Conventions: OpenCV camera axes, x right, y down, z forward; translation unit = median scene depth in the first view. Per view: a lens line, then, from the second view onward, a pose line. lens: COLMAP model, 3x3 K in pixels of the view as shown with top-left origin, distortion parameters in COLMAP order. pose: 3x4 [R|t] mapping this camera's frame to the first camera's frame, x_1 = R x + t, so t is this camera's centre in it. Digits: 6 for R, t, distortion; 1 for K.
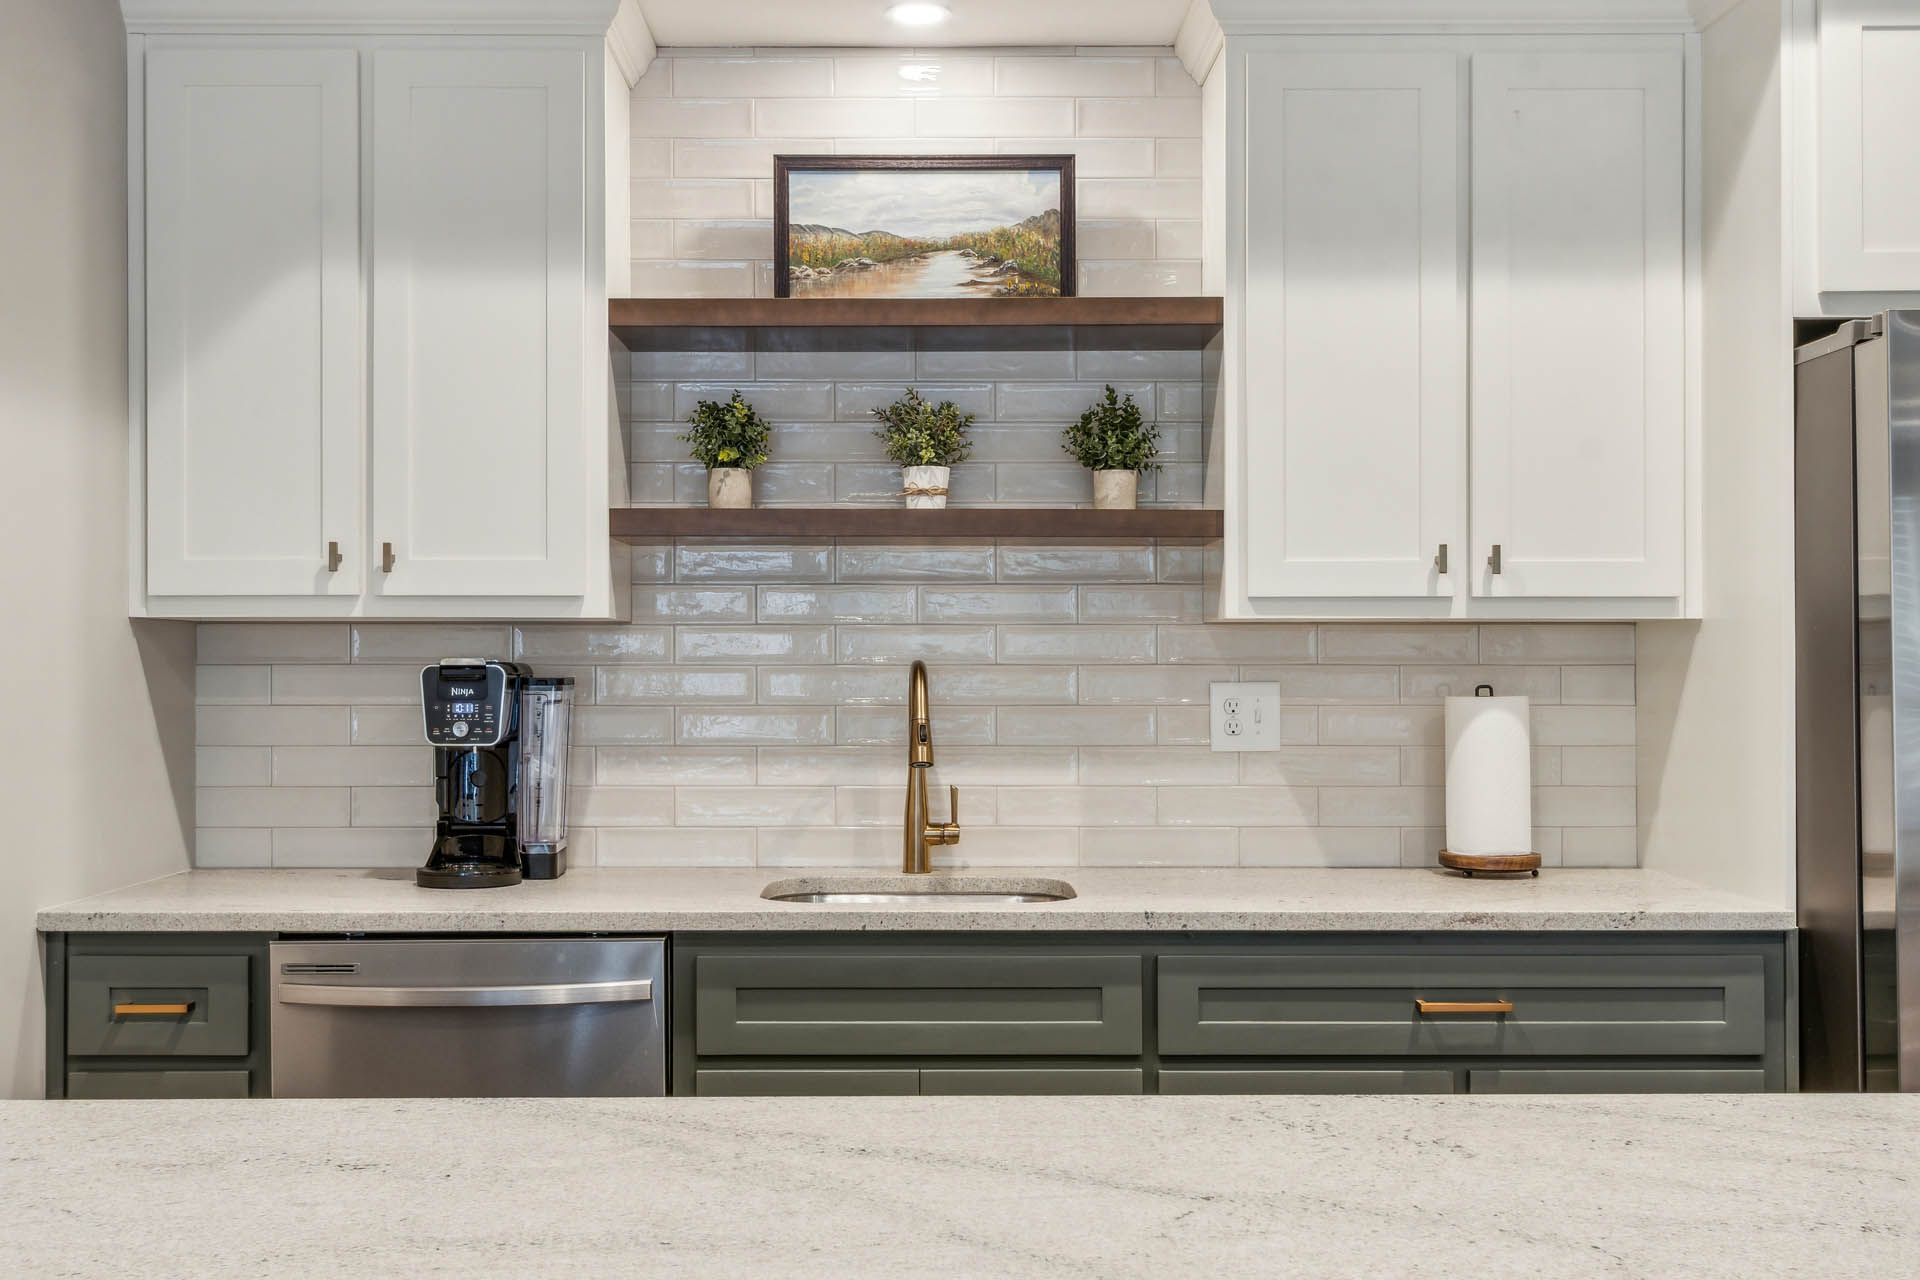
lens RADIAL K [[1944.4, 0, 958.5], [0, 1944.4, 664.7], [0, 0, 1]] dist [0.055765, 0.005077]
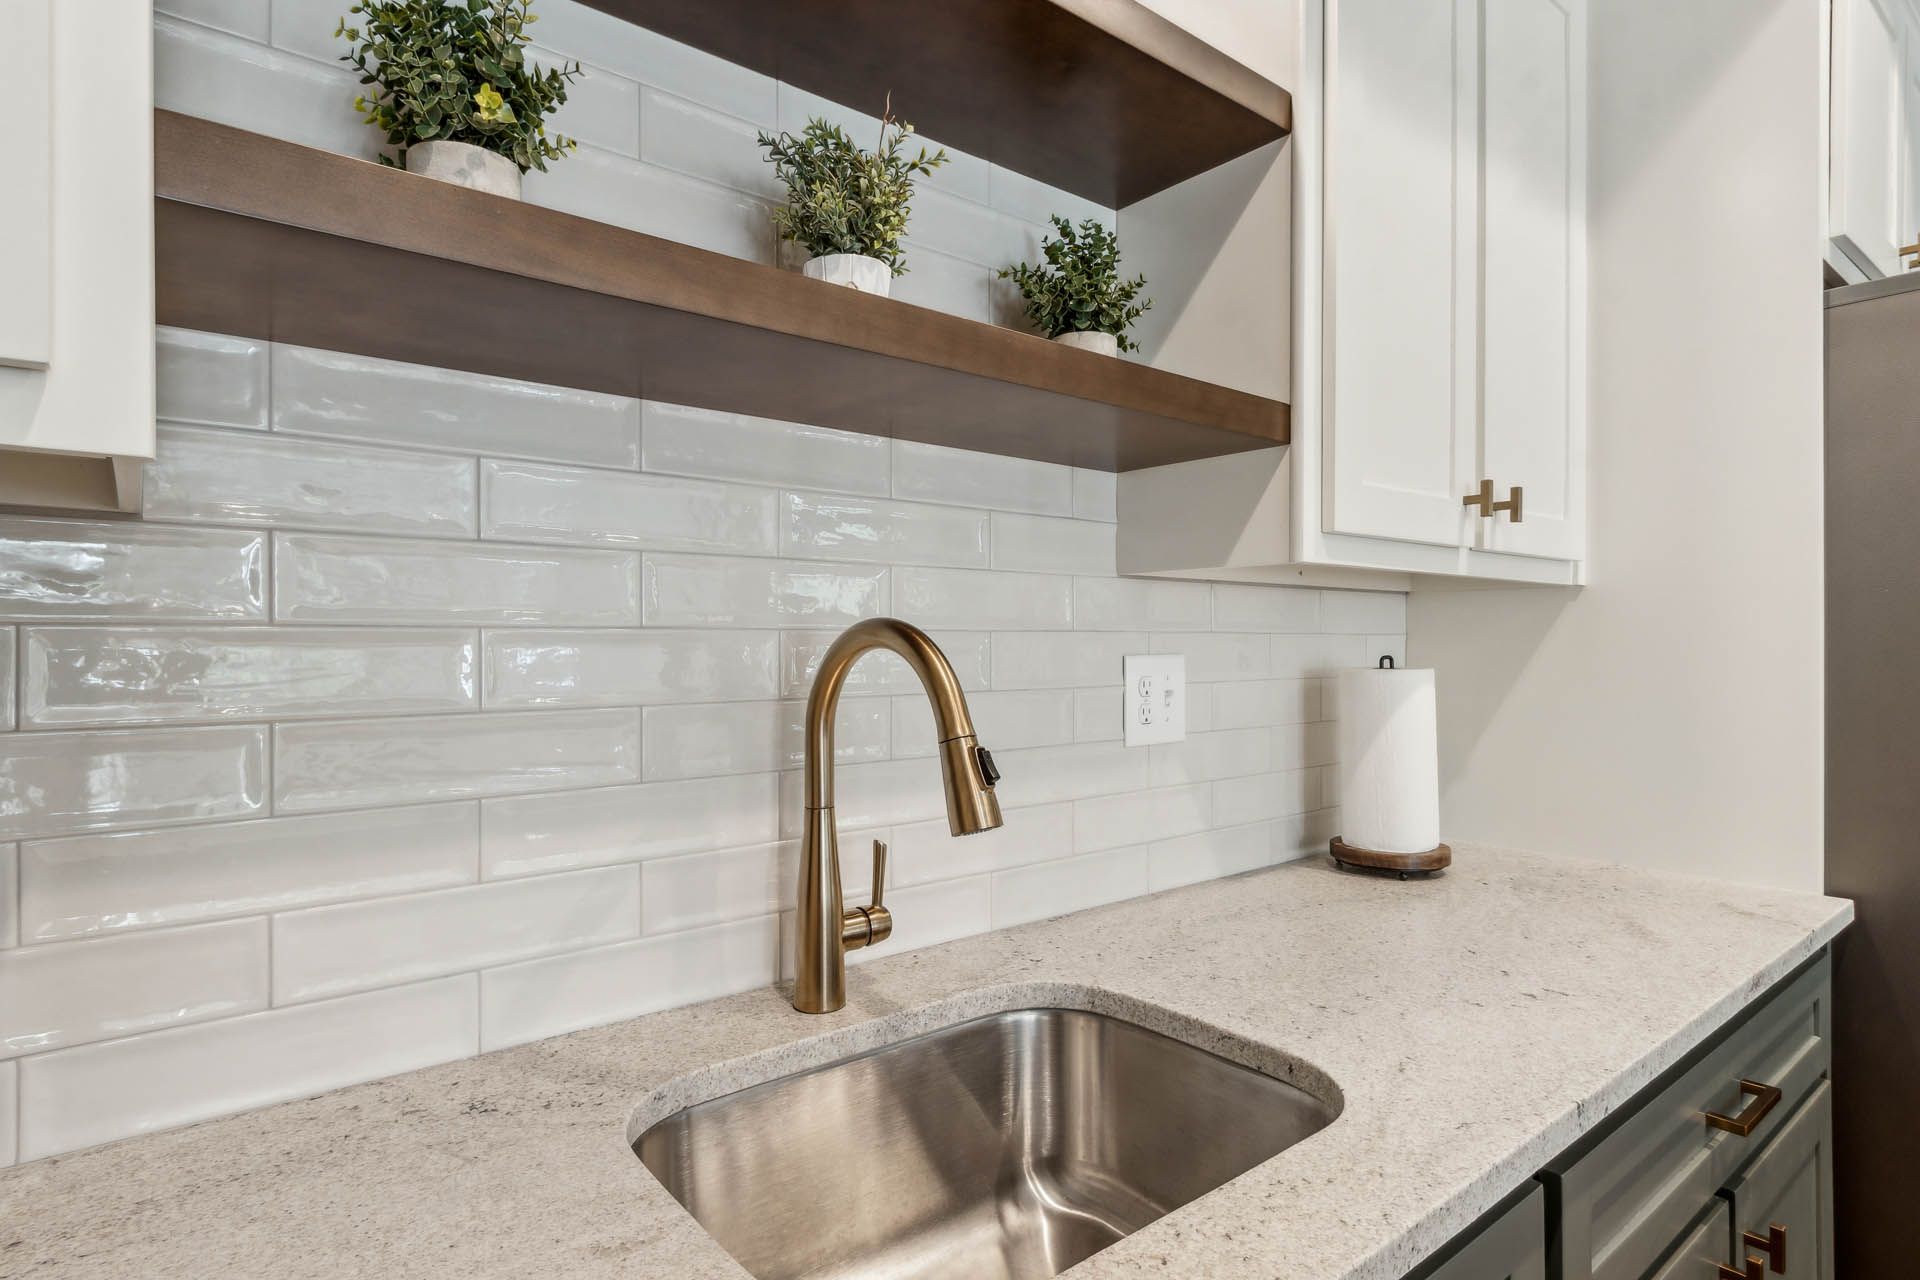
lens RADIAL K [[1012.9, 0, 960.0], [0, 1012.9, 640.0], [0, 0, 1]] dist [0.001611, 0.000537]
pose [[0.794317, 0.000736, 0.607503, -0.164194], [0.001304, 0.999995, -0.002916, 0.004480], [-0.607502, 0.003109, 0.794312, 0.749416]]
